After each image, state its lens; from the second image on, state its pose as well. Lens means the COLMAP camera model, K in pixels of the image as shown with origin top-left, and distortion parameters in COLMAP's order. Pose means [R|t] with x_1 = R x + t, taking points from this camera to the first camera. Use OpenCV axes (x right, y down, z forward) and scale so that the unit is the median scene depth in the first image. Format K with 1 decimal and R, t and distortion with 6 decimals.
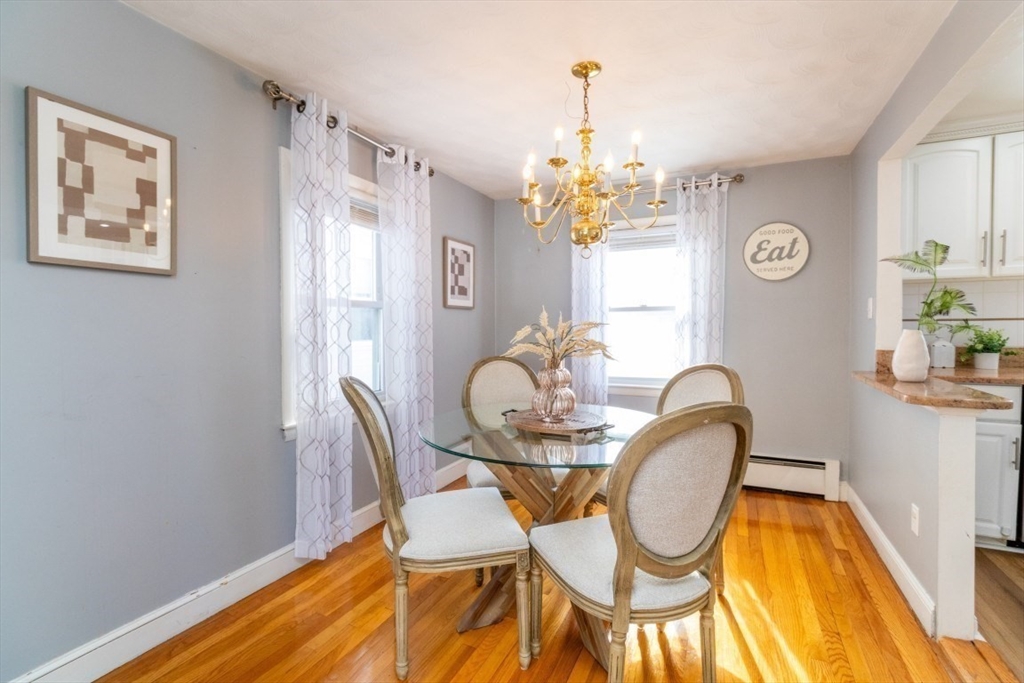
lens RADIAL K [[472.6, 0, 512.5], [0, 472.6, 337.4], [0, 0, 1]] dist [0.000287, -0.004353]
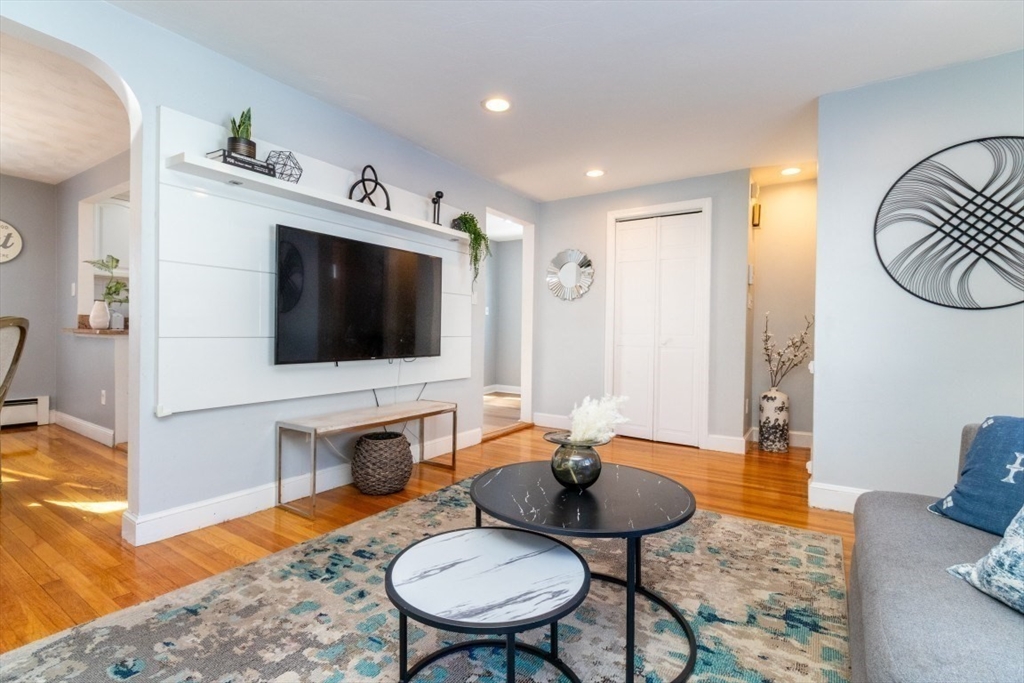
lens RADIAL K [[472.4, 0, 512.3], [0, 472.4, 339.2], [0, 0, 1]] dist [-0.007243, -0.000397]
pose [[0.138359, -0.004571, 0.990372, -0.654545], [0.007125, 0.999968, 0.003620, 0.118362], [-0.990356, 0.006556, 0.138388, -0.741368]]
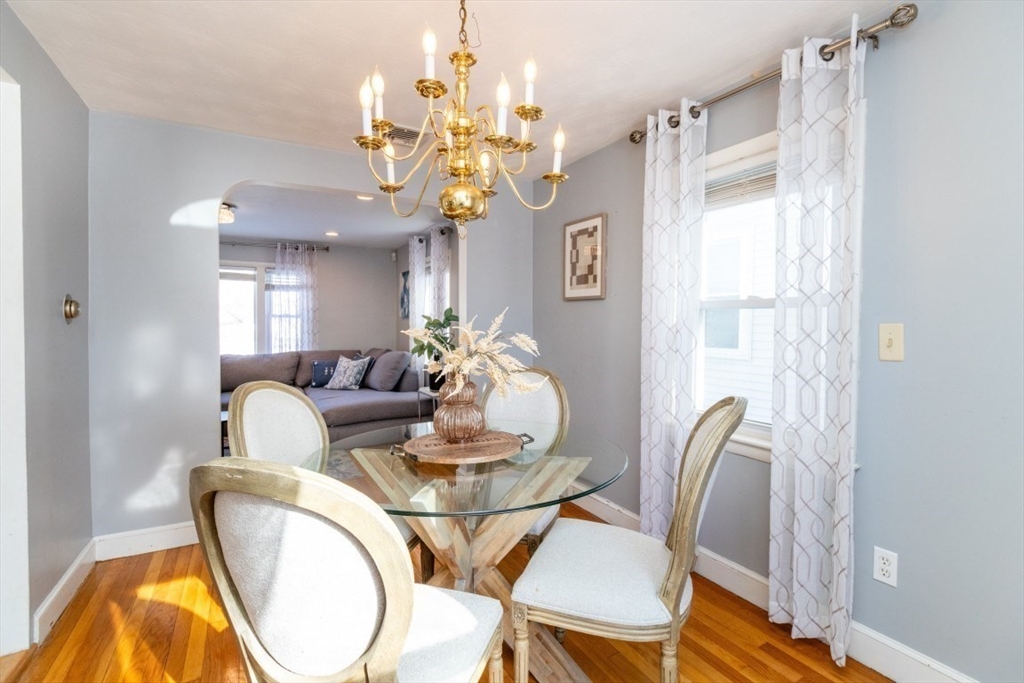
lens RADIAL K [[469.8, 0, 526.4], [0, 469.8, 338.8], [0, 0, 1]] dist [0.000452, -0.000118]
pose [[-0.565130, 0.024532, -0.824637, 0.555393], [-0.024329, 0.998628, 0.046381, -0.043155], [0.824643, 0.046274, -0.563758, 1.224272]]
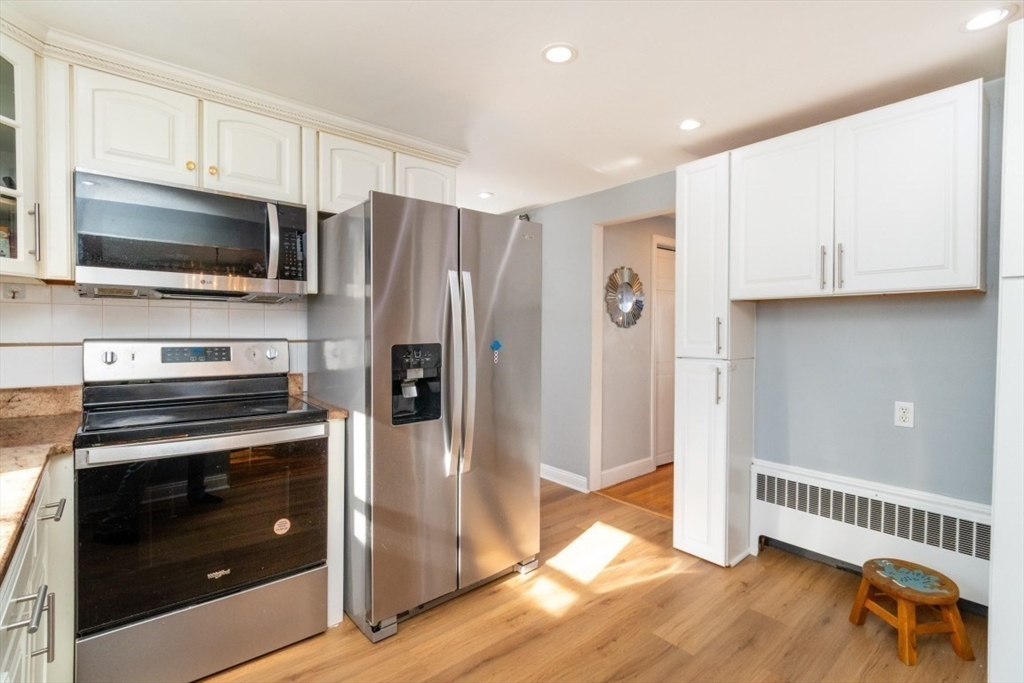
lens RADIAL K [[472.6, 0, 512.5], [0, 472.6, 337.4], [0, 0, 1]] dist [0.000287, -0.004353]
pose [[-0.912543, 0.000161, 0.408981, 0.927945], [0.016610, 0.999189, 0.036669, -0.059505], [-0.408643, 0.040255, -0.911806, 0.889652]]
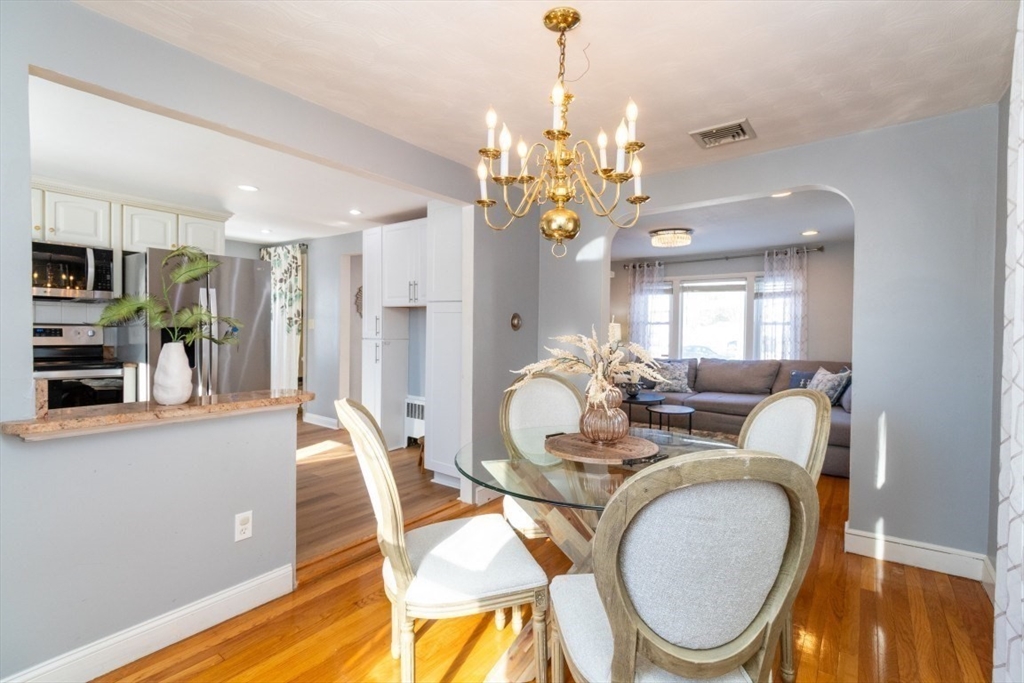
lens RADIAL K [[474.0, 0, 507.6], [0, 474.0, 336.9], [0, 0, 1]] dist [0.001589, -0.001407]
pose [[-0.978546, -0.007818, 0.205882, 0.071404], [0.000934, 0.999101, 0.042380, -0.053200], [-0.206028, 0.041663, -0.977659, 1.487031]]
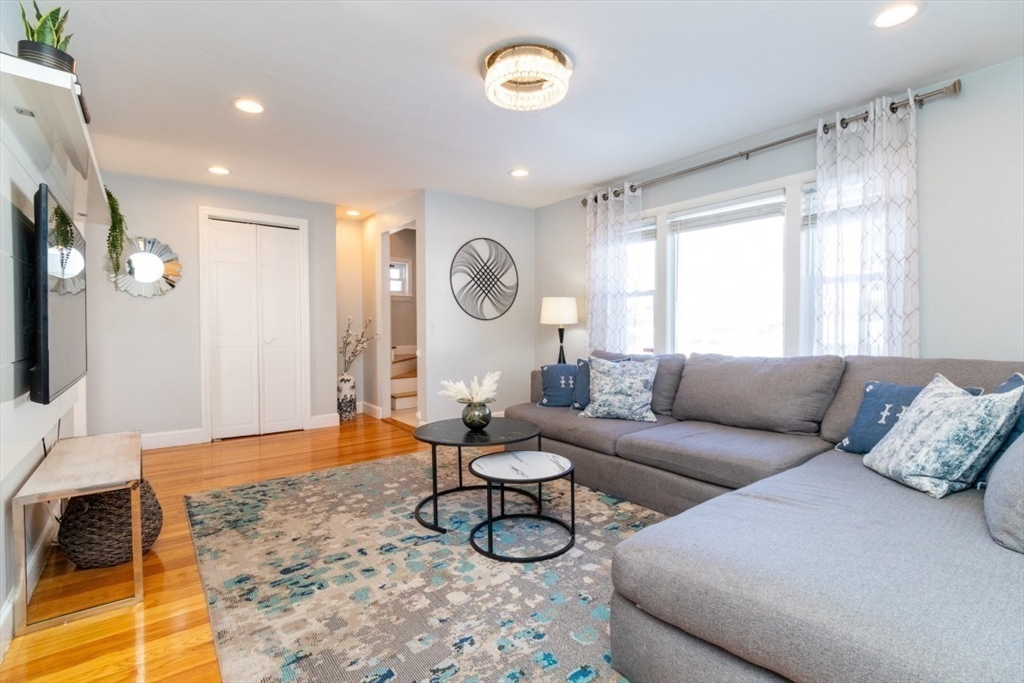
lens RADIAL K [[472.6, 0, 512.5], [0, 472.6, 337.4], [0, 0, 1]] dist [0.000287, -0.004353]
pose [[-0.891703, -0.001712, 0.452619, -0.589371], [0.017047, 0.999156, 0.037363, 0.070548], [-0.452301, 0.041033, -0.890921, 0.142410]]
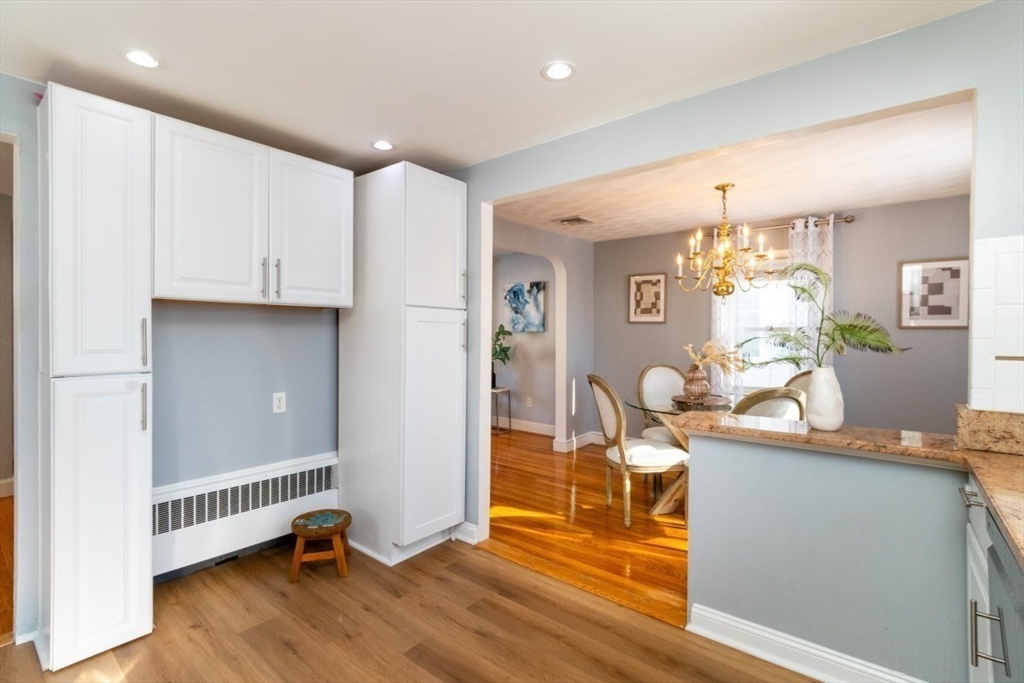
lens RADIAL K [[472.6, 0, 512.5], [0, 472.6, 337.4], [0, 0, 1]] dist [0.000287, -0.004353]
pose [[-0.242974, 0.013394, -0.969940, 1.542290], [-0.026459, 0.999441, 0.020430, -0.058950], [0.969672, 0.030628, -0.242484, 0.580496]]
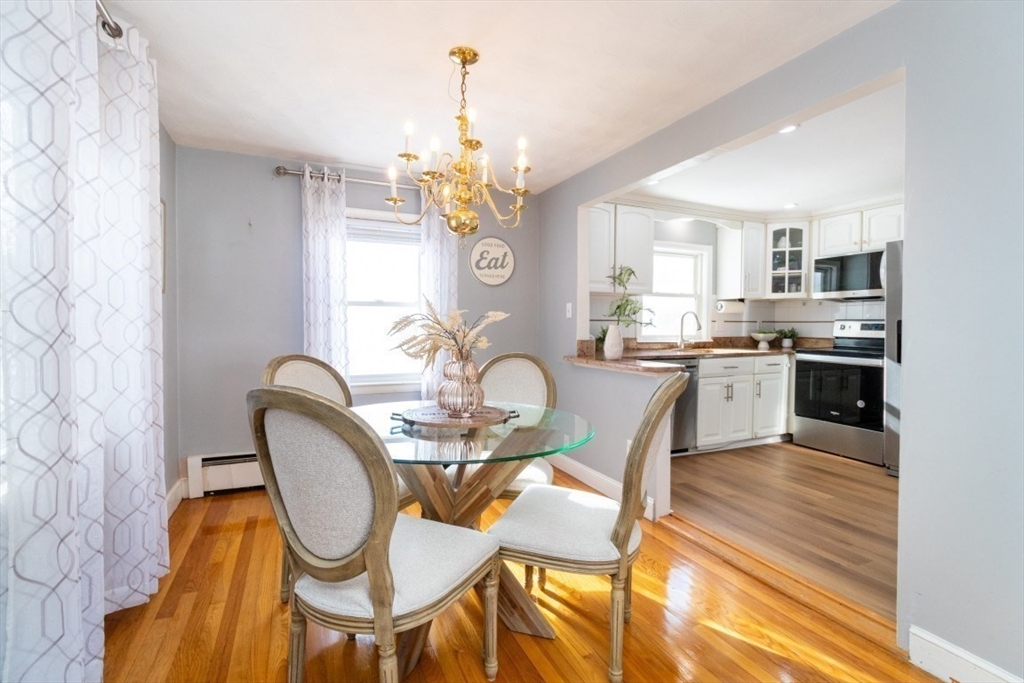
lens RADIAL K [[472.6, 0, 512.5], [0, 472.6, 337.4], [0, 0, 1]] dist [0.000287, -0.004353]
pose [[0.651046, -0.007892, 0.758998, -0.427700], [0.010418, 0.999945, 0.001461, 0.014681], [-0.758967, 0.006956, 0.651092, 0.232755]]
